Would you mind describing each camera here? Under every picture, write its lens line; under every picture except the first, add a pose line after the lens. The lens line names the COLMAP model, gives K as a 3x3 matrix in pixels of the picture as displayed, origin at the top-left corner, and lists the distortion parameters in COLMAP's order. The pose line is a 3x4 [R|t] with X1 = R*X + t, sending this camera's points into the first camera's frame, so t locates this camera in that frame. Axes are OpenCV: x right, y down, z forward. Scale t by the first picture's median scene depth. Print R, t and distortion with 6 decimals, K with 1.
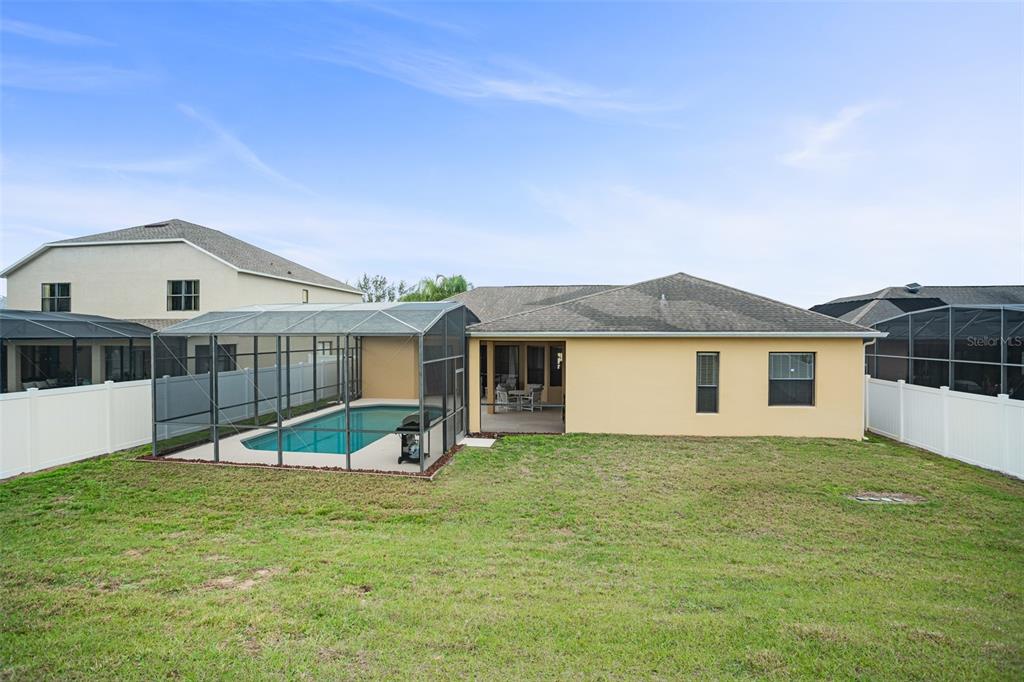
lens RADIAL K [[505.7, 0, 512.0], [0, 505.7, 341.0], [0, 0, 1]] dist [-0.072058, 0.029023]
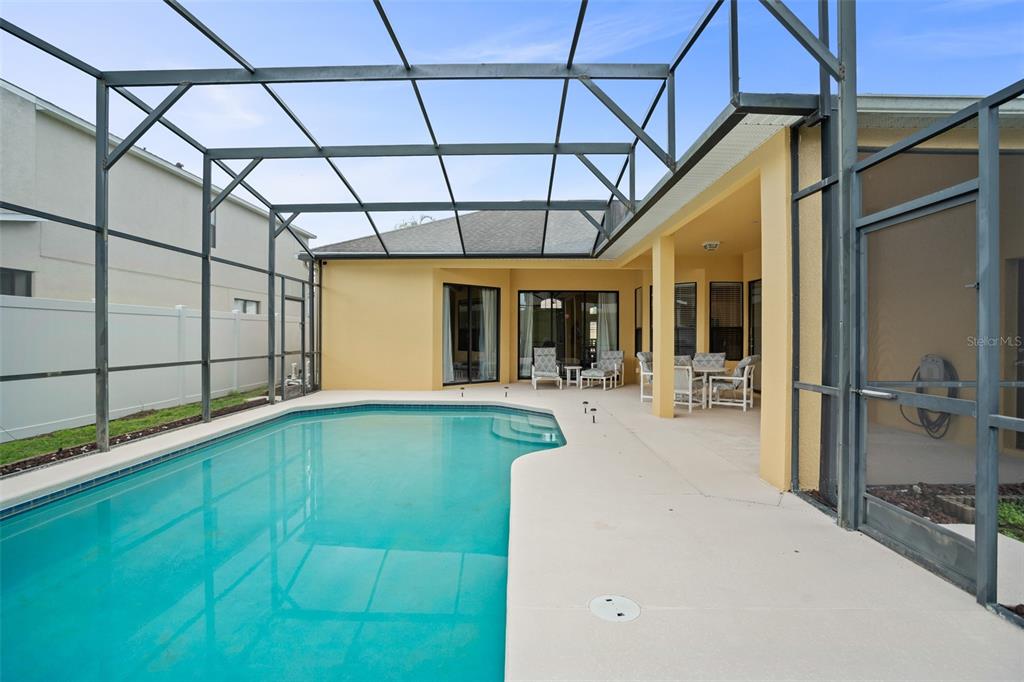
lens RADIAL K [[505.7, 0, 512.0], [0, 505.7, 341.0], [0, 0, 1]] dist [-0.072058, 0.029023]
pose [[0.993262, -0.000556, 0.115887, -0.187751], [0.000209, 0.999995, 0.003002, 0.071239], [-0.115888, -0.002957, 0.993258, 0.543864]]
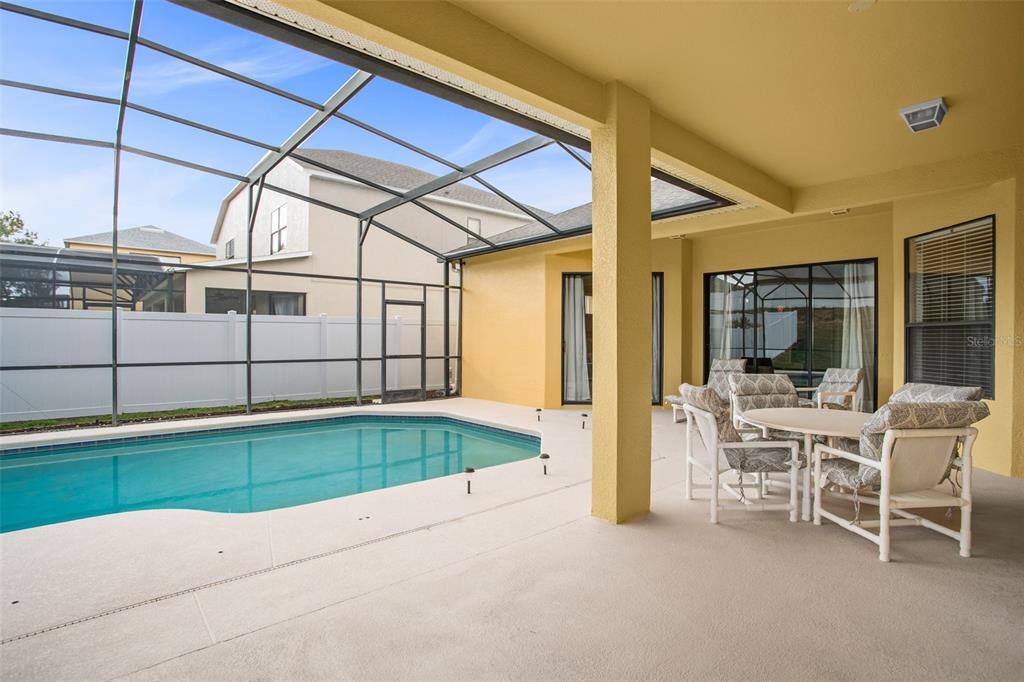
lens RADIAL K [[505.7, 0, 512.0], [0, 505.7, 341.0], [0, 0, 1]] dist [-0.072058, 0.029023]
pose [[0.747016, 0.004043, -0.664794, 0.049927], [-0.006603, 0.999977, -0.001339, 0.068931], [0.664774, 0.005390, 0.747025, 0.744180]]
